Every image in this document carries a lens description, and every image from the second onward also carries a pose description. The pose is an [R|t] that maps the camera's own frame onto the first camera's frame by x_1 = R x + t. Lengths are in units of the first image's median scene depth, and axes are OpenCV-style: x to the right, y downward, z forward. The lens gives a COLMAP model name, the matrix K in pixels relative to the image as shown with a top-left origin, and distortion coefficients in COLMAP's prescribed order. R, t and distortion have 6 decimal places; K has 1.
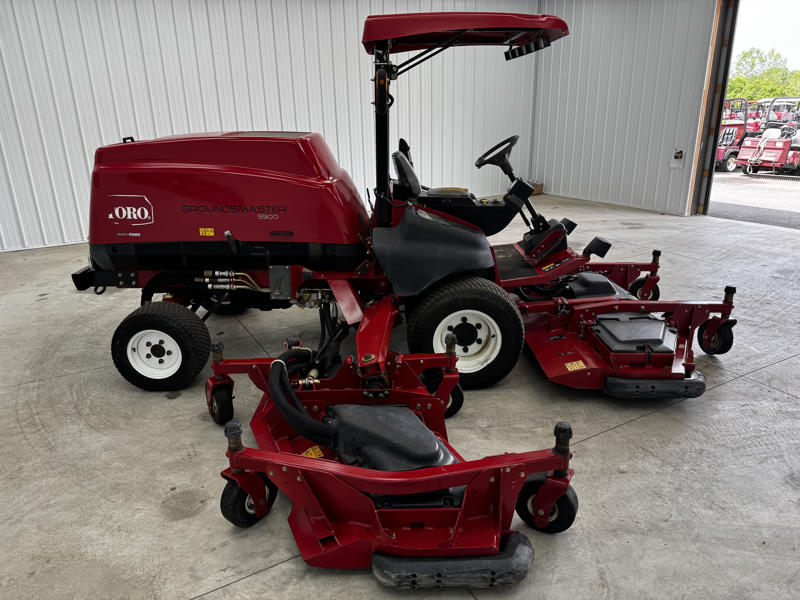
lens RADIAL K [[556.5, 0, 402.2], [0, 556.5, 299.5], [0, 0, 1]] dist [0.084099, -0.125108]
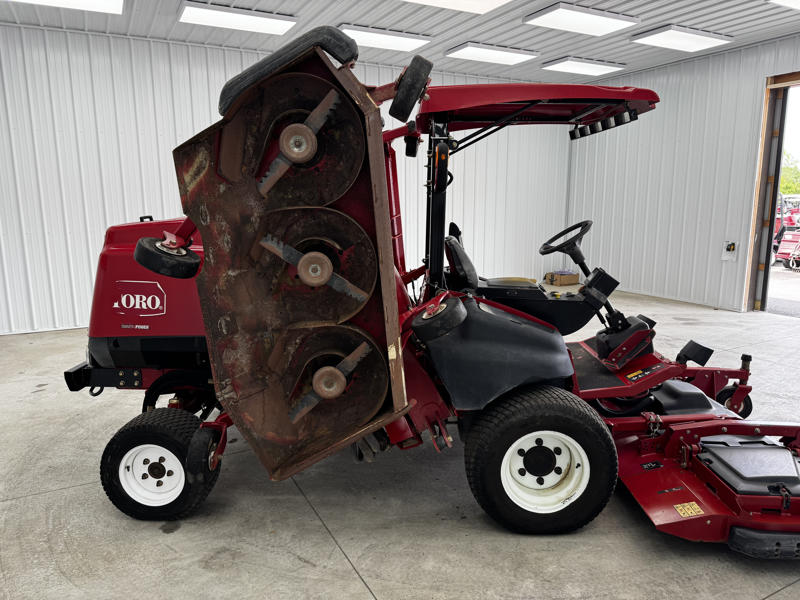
lens RADIAL K [[562.5, 0, 399.2], [0, 562.5, 295.2], [0, 0, 1]] dist [0.042855, -0.042093]
pose [[0.999210, 0.020303, -0.034153, -0.059041], [-0.025464, 0.987077, -0.158209, -0.034309], [0.030499, 0.158954, 0.986815, 0.156148]]
